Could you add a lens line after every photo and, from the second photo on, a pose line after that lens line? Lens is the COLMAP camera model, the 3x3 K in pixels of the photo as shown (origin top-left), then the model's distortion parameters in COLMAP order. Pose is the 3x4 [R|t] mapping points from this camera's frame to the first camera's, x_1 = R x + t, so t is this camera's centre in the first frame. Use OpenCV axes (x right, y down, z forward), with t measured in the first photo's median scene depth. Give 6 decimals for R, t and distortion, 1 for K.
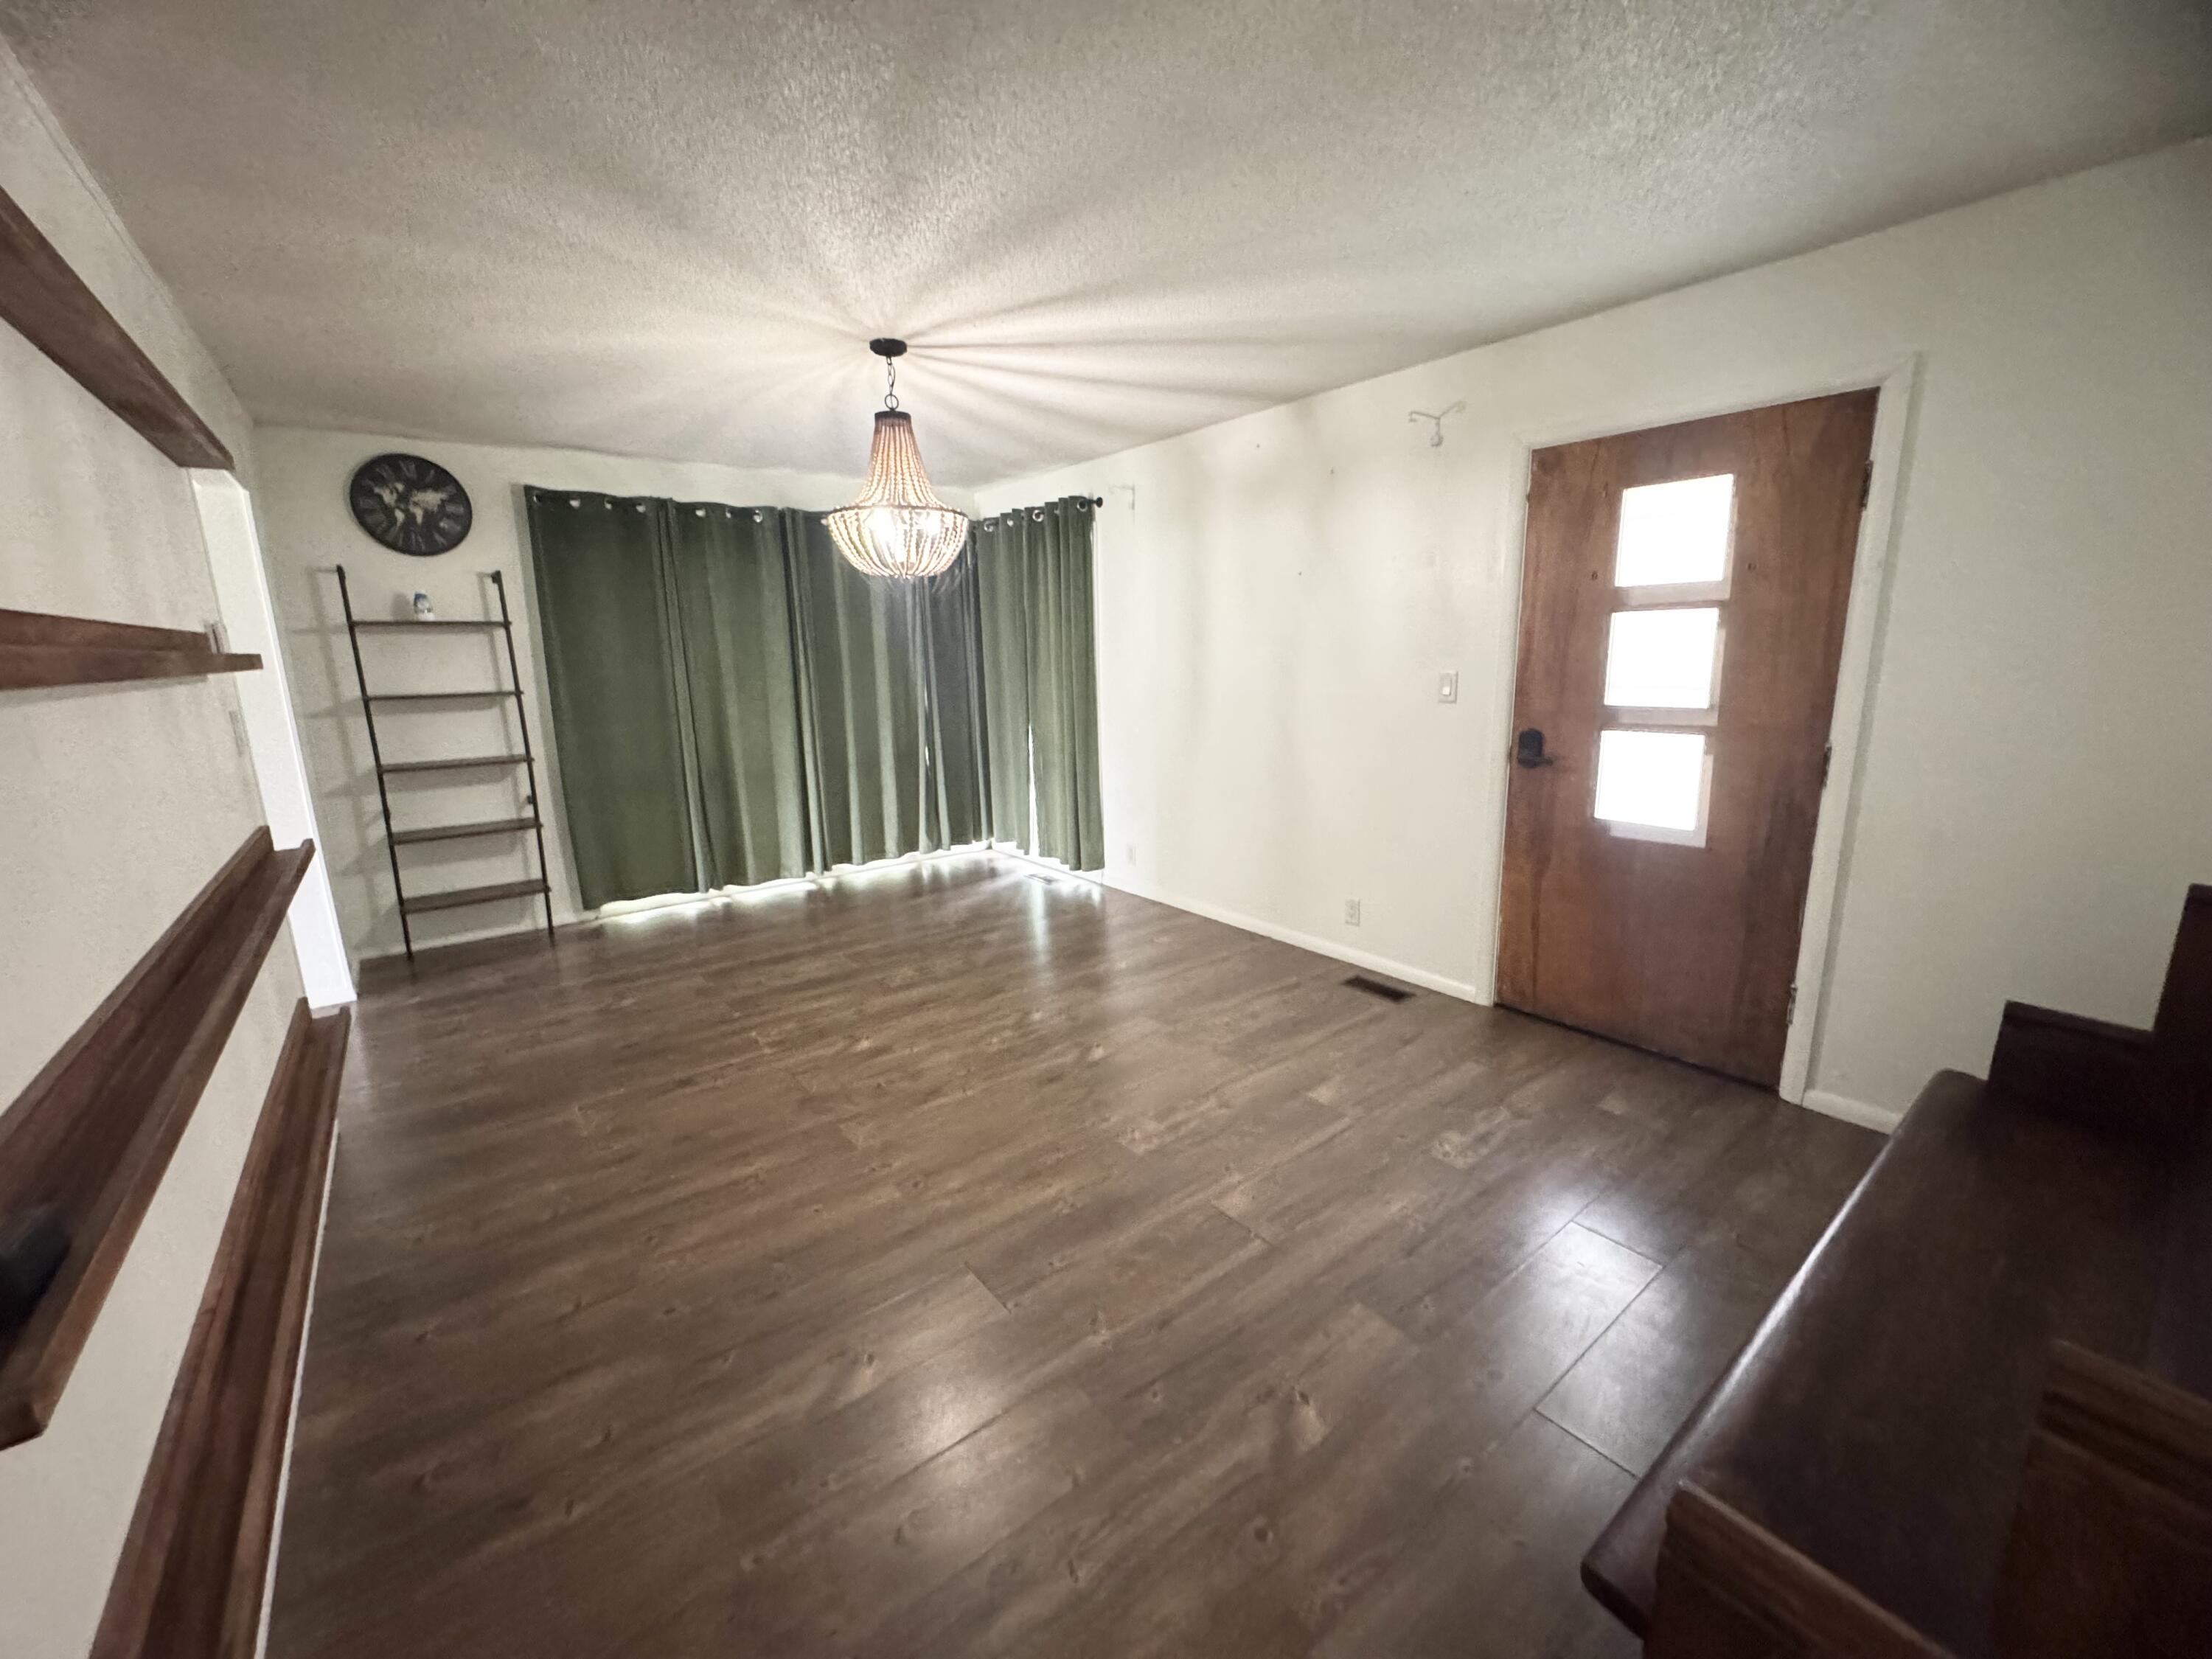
lens RADIAL K [[881.0, 0, 1106.0], [0, 881.0, 829.5], [0, 0, 1]] dist [-0.003134, 0.000257]
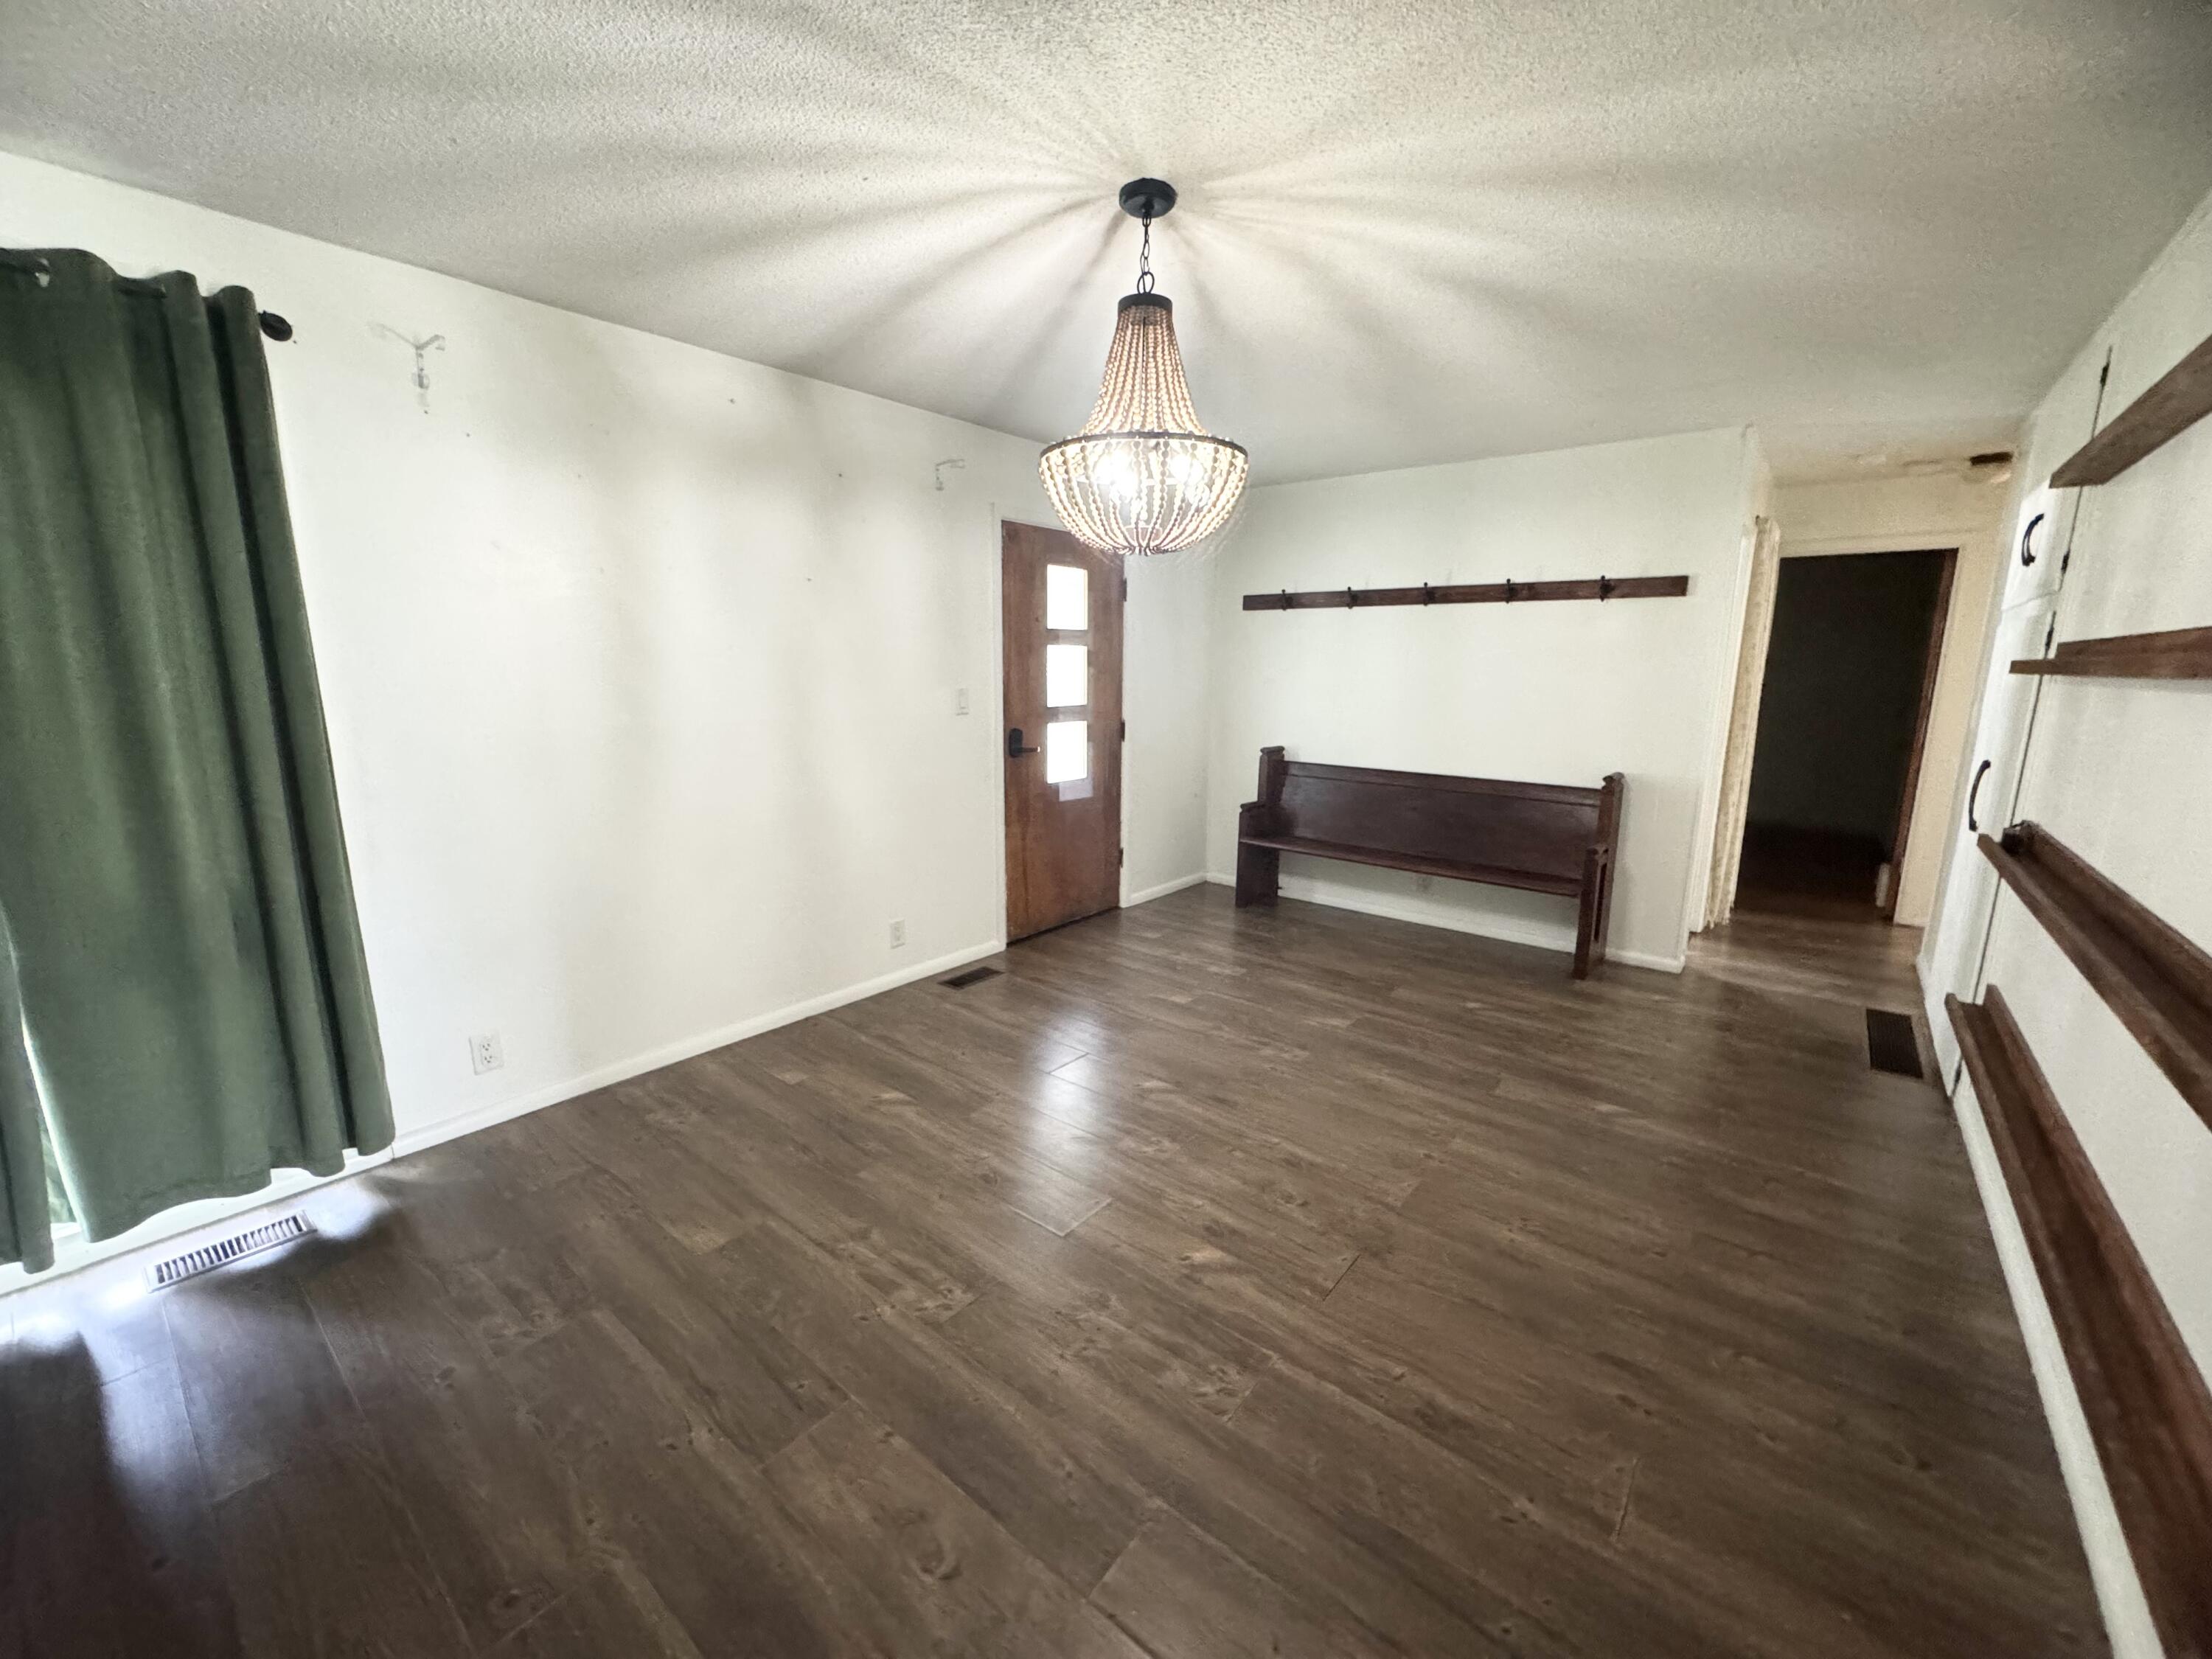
lens RADIAL K [[881.0, 0, 1106.0], [0, 881.0, 829.5], [0, 0, 1]] dist [-0.003134, 0.000257]
pose [[-0.225873, -0.163378, 0.960359, -0.908787], [0.196575, 0.957912, 0.209195, -0.232062], [-0.954117, 0.236034, -0.184250, 1.210719]]
